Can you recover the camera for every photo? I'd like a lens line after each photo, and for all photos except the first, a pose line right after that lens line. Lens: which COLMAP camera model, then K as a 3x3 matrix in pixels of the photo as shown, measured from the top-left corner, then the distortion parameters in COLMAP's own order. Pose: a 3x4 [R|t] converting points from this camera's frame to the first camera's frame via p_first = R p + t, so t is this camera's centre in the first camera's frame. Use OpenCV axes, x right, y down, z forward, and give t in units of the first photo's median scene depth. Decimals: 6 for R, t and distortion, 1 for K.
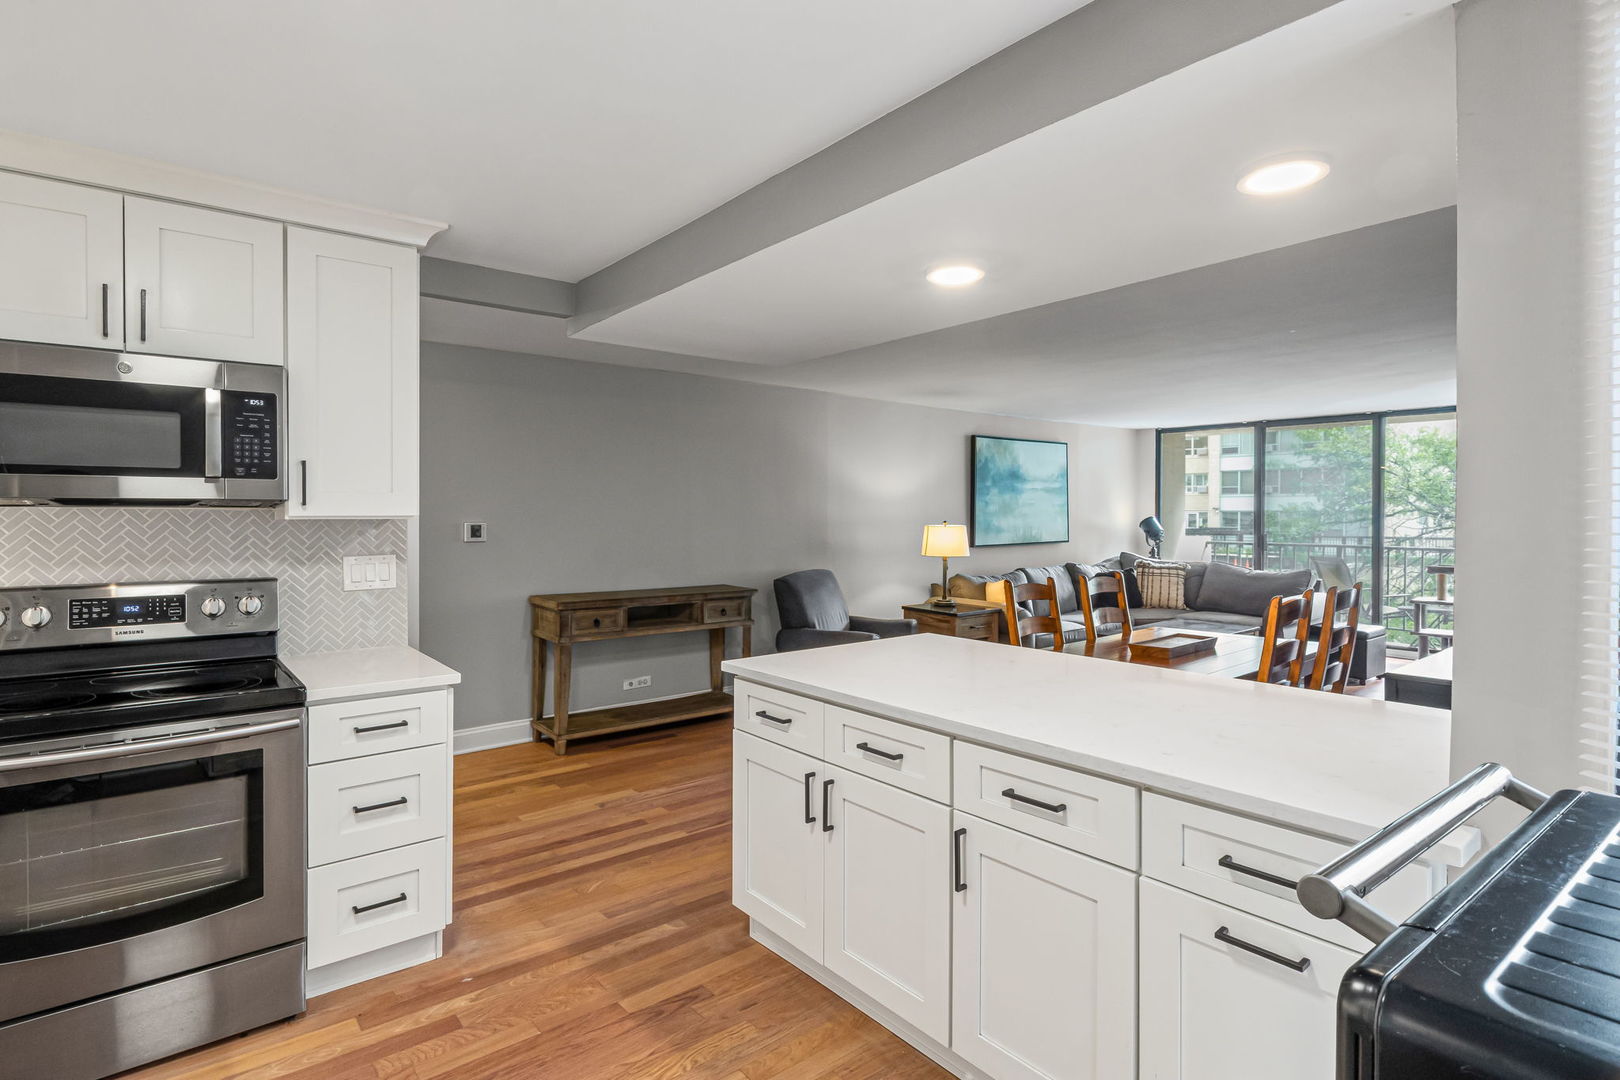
lens RADIAL K [[860.6, 0, 821.1], [0, 860.6, 531.3], [0, 0, 1]] dist [-0.009552, 0.000968]
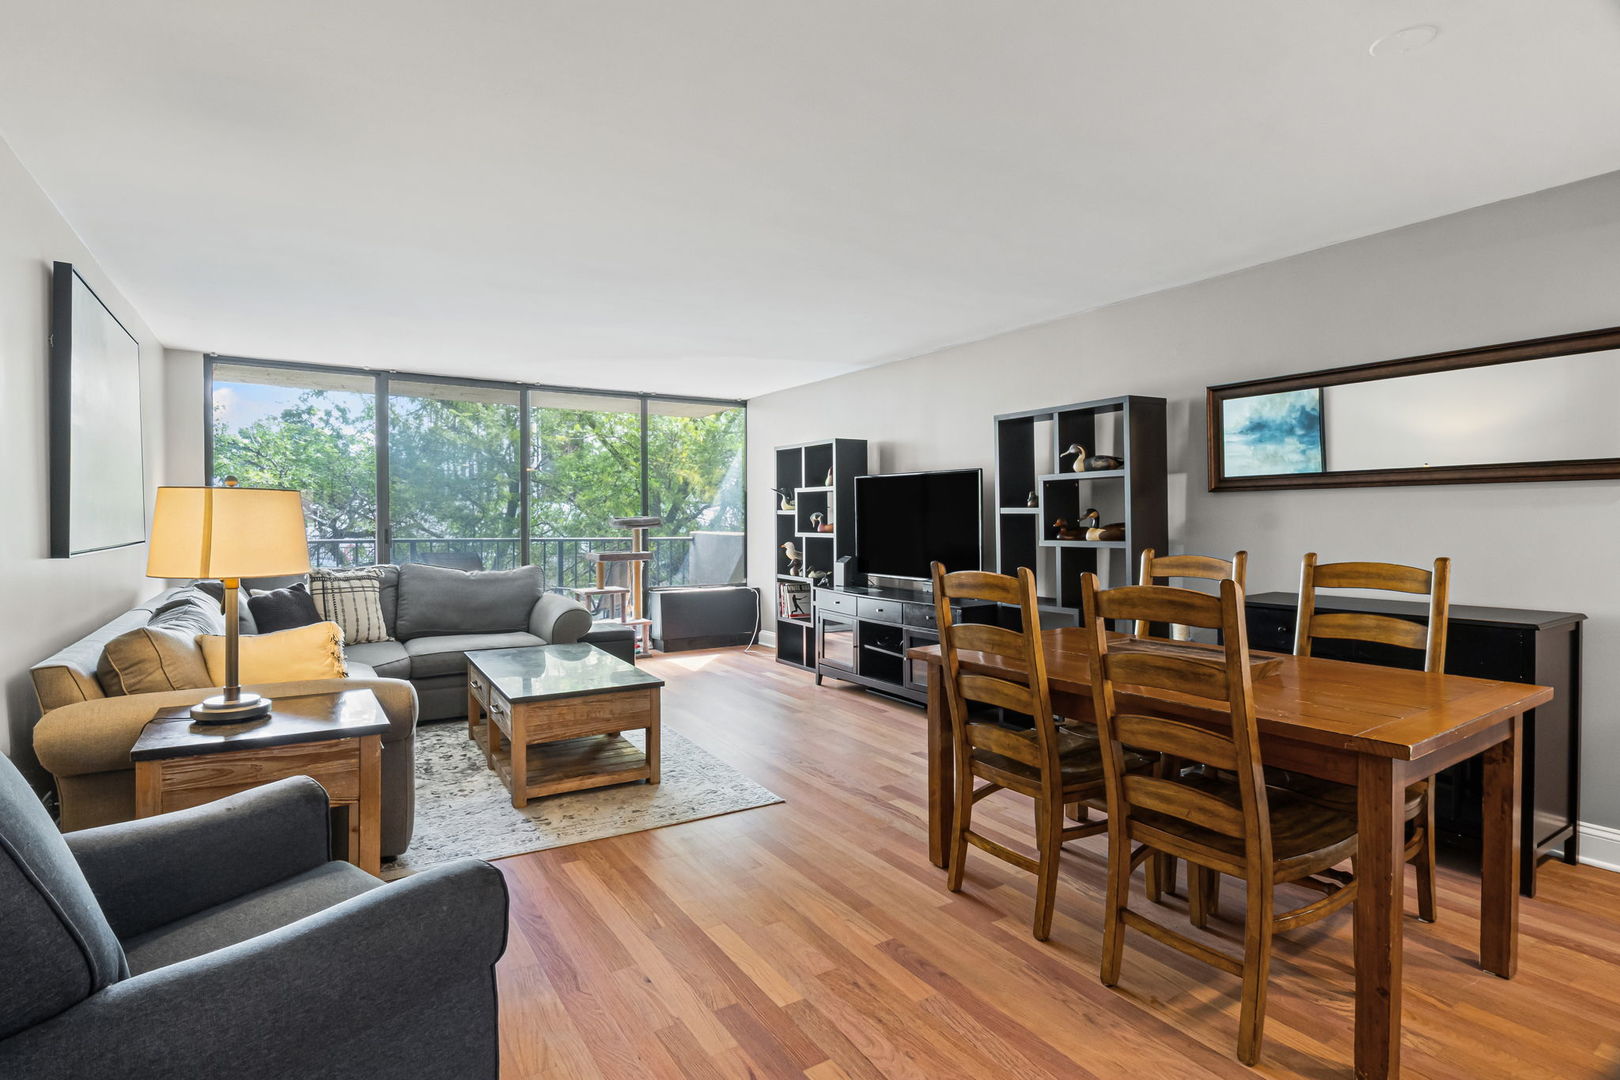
lens RADIAL K [[803.3, 0, 786.1], [0, 803.3, 532.6], [0, 0, 1]] dist [-0.002537, 0.001517]
pose [[0.150072, -0.012536, 0.988596, -0.198152], [0.021064, 0.999733, 0.009479, 0.018239], [-0.988451, 0.019402, 0.150296, 1.000557]]
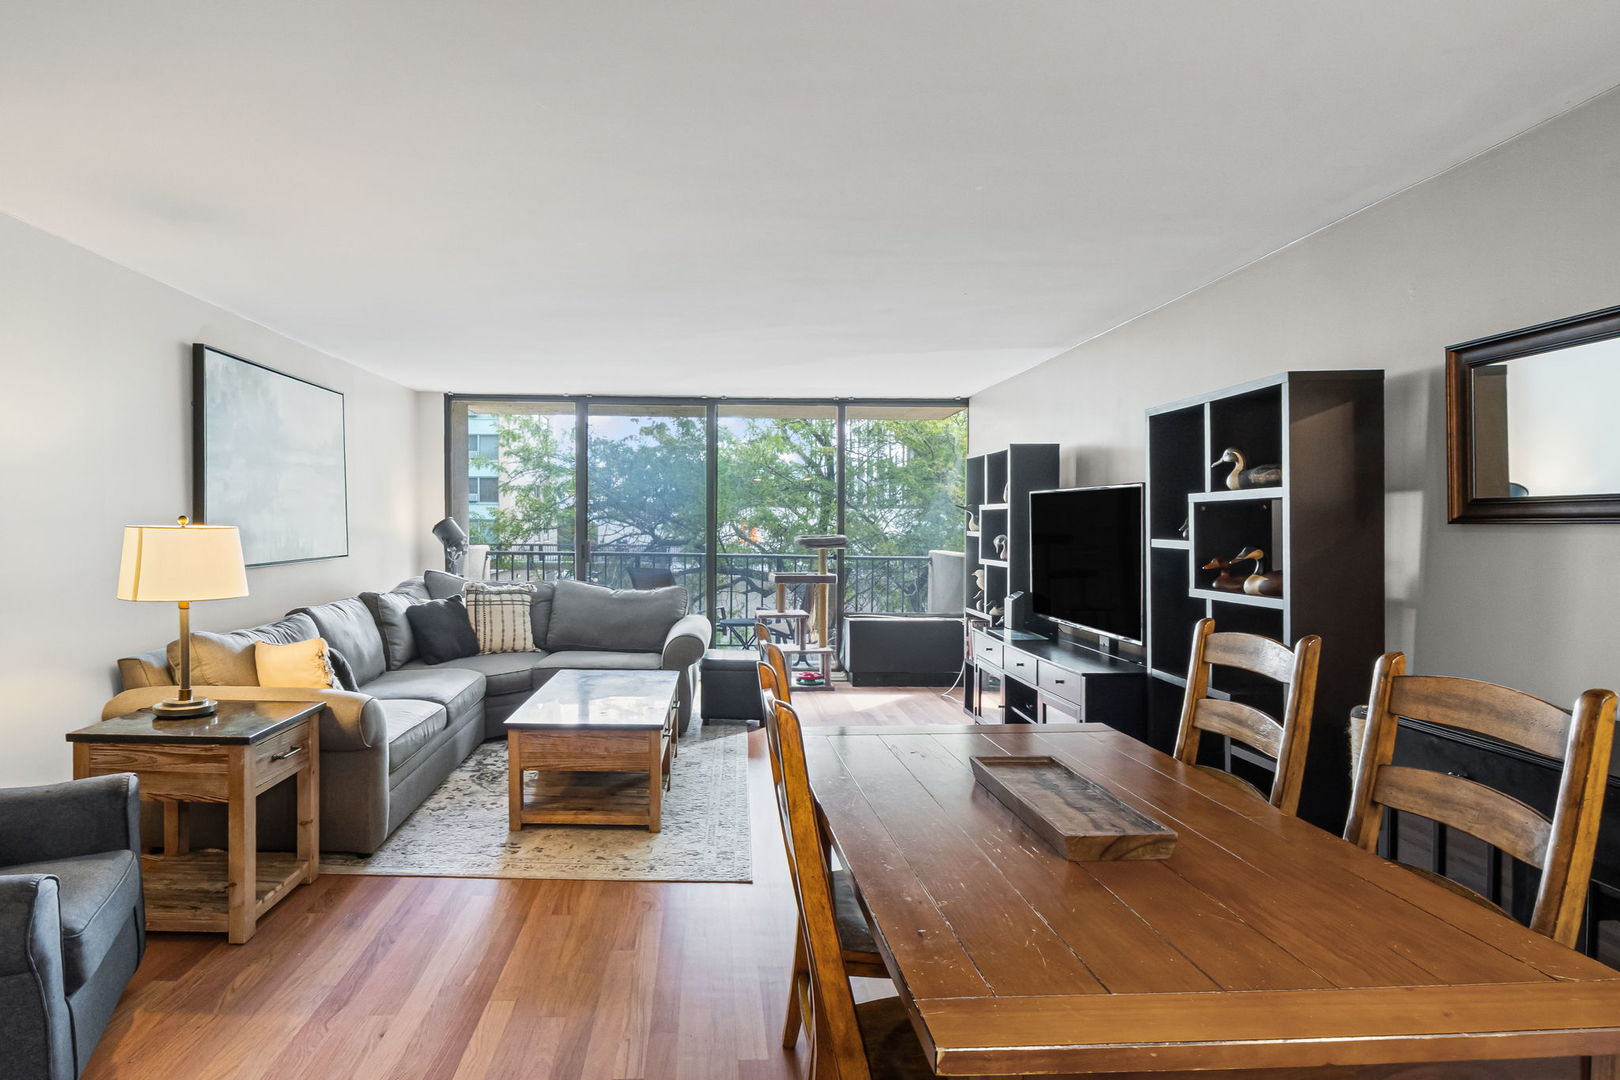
lens RADIAL K [[860.6, 0, 720.4], [0, 860.6, 548.0], [0, 0, 1]] dist [-0.009552, 0.000968]
pose [[0.639818, -0.013652, 0.768405, -0.017147], [0.005954, 0.999900, 0.012808, 0.000285], [-0.768503, -0.003620, 0.639835, 0.720971]]
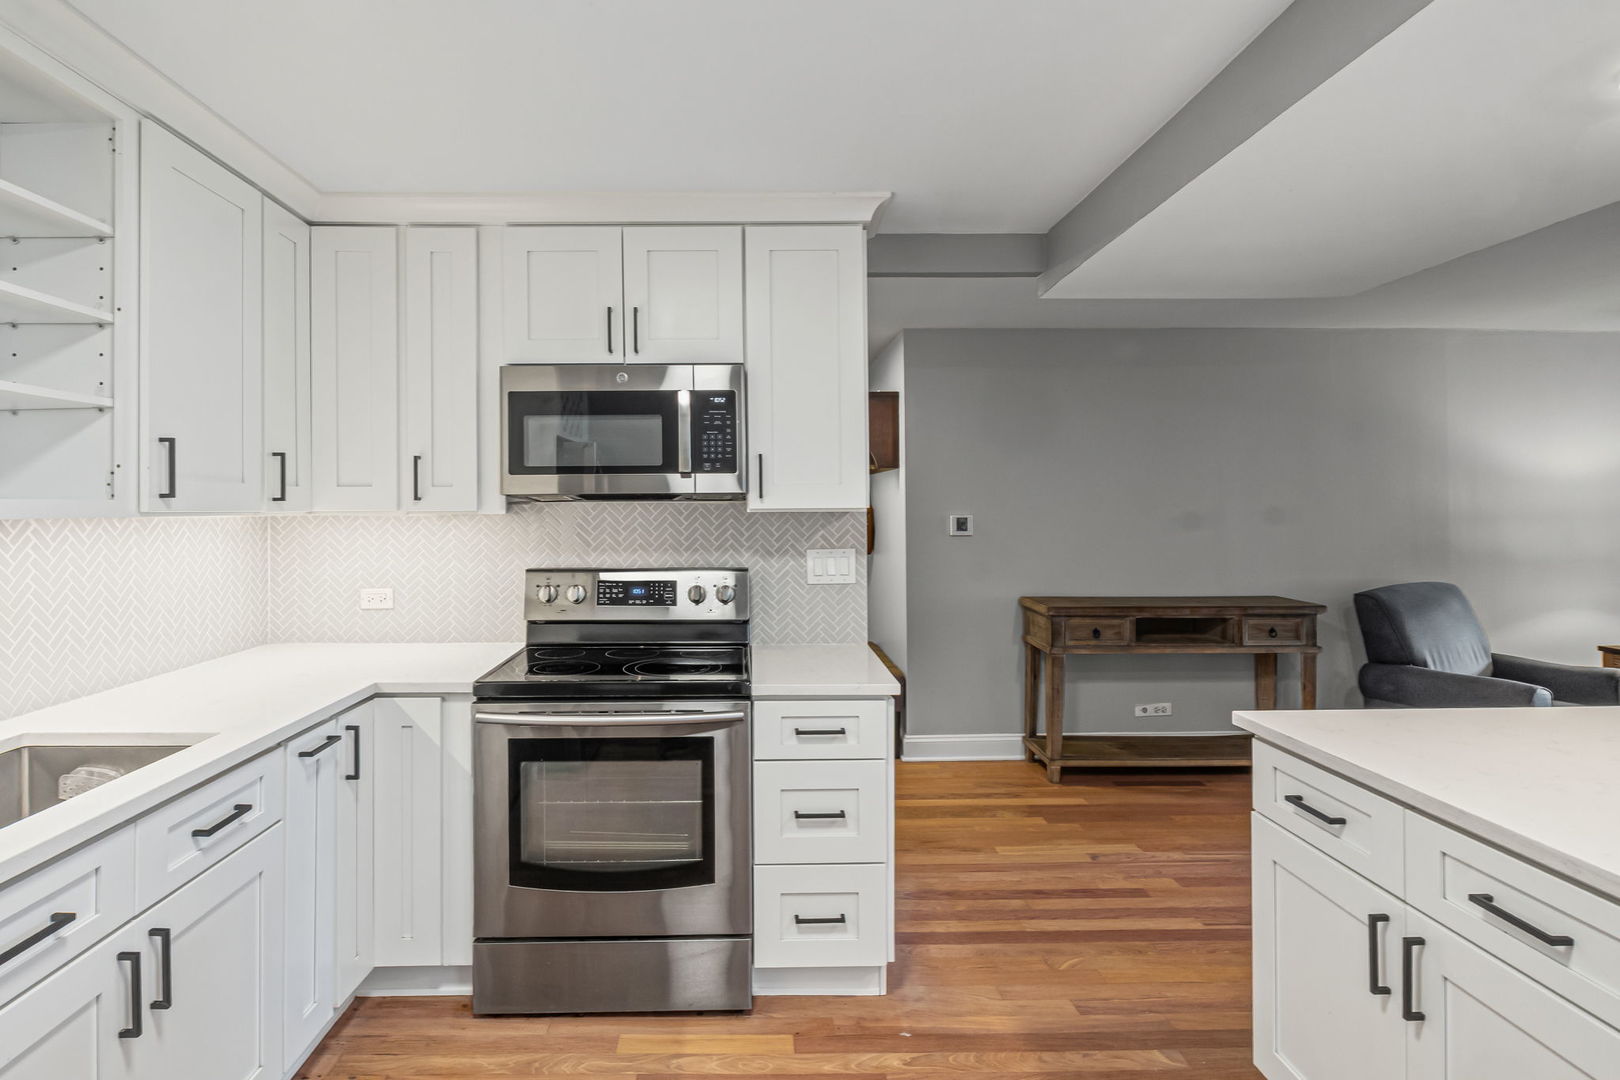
lens RADIAL K [[860.6, 0, 752.3], [0, 860.6, 493.7], [0, 0, 1]] dist [-0.009552, 0.000968]
pose [[0.766265, -0.014435, -0.642362, 0.034999], [-0.007465, 0.999480, -0.031365, -0.003002], [0.642481, 0.028829, 0.765759, 0.180342]]
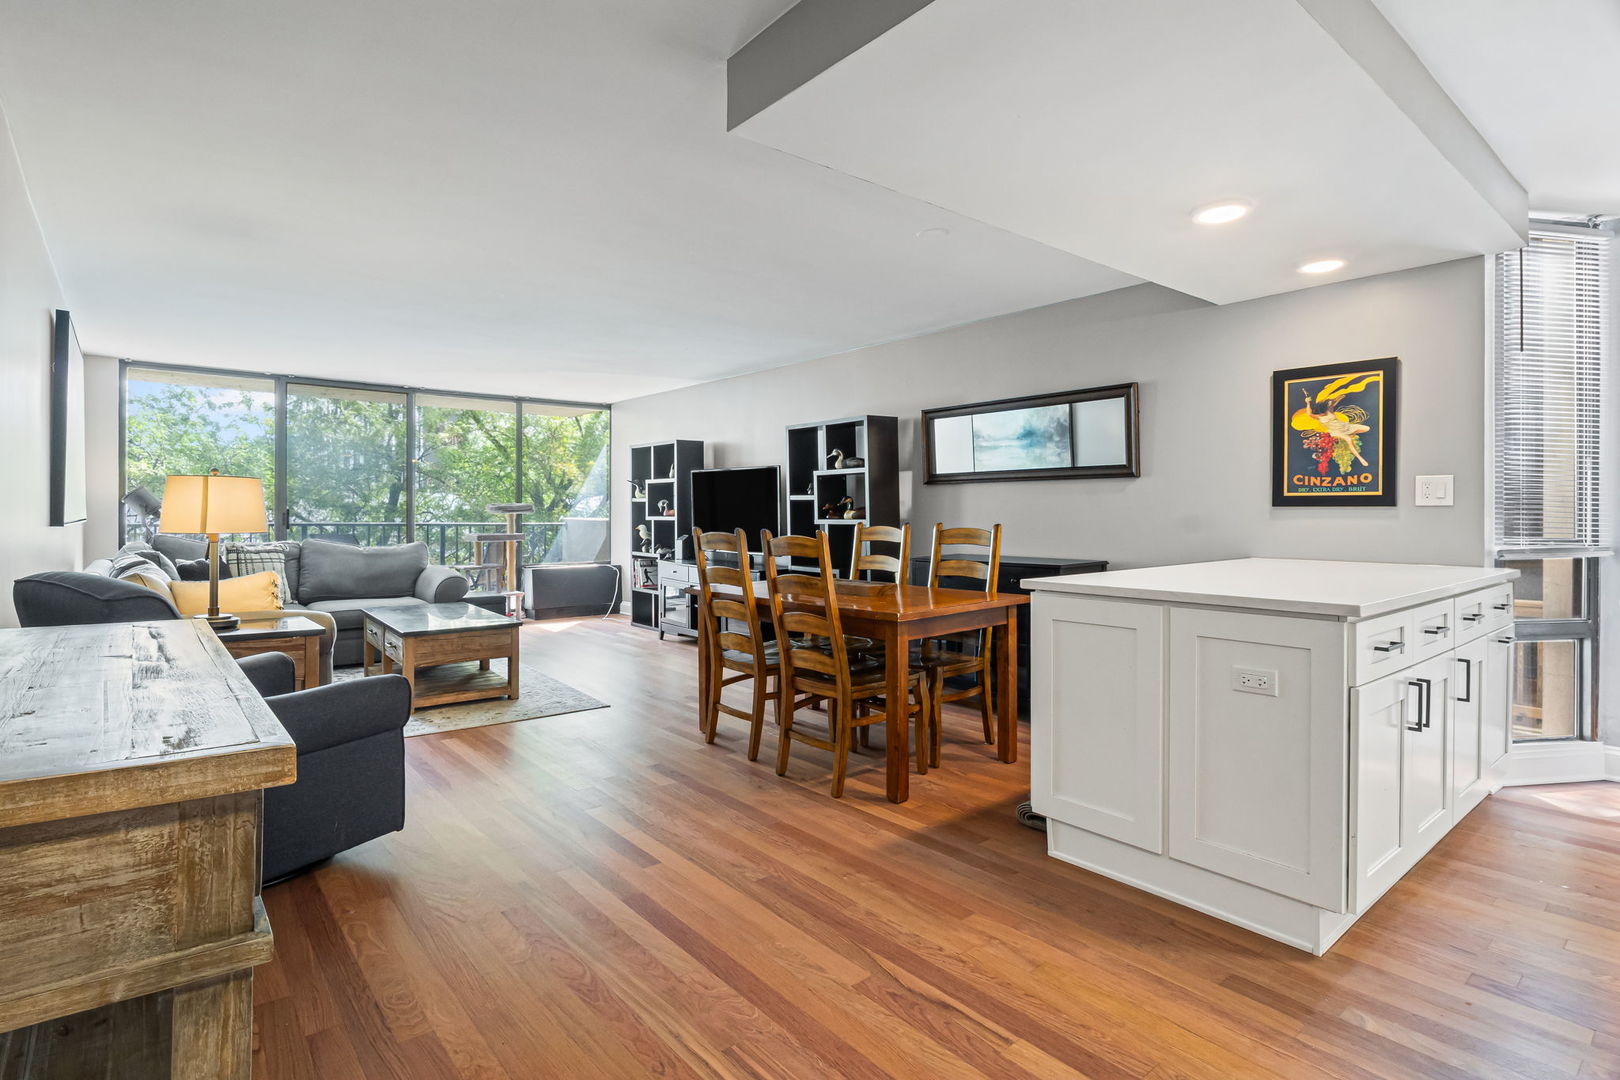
lens RADIAL K [[803.3, 0, 786.1], [0, 803.3, 513.3], [0, 0, 1]] dist [-0.002537, 0.001517]
pose [[0.021525, 0.002323, 0.999766, -0.466213], [0.018966, 0.999816, -0.002732, 0.033553], [-0.999588, 0.019020, 0.021477, 0.877511]]
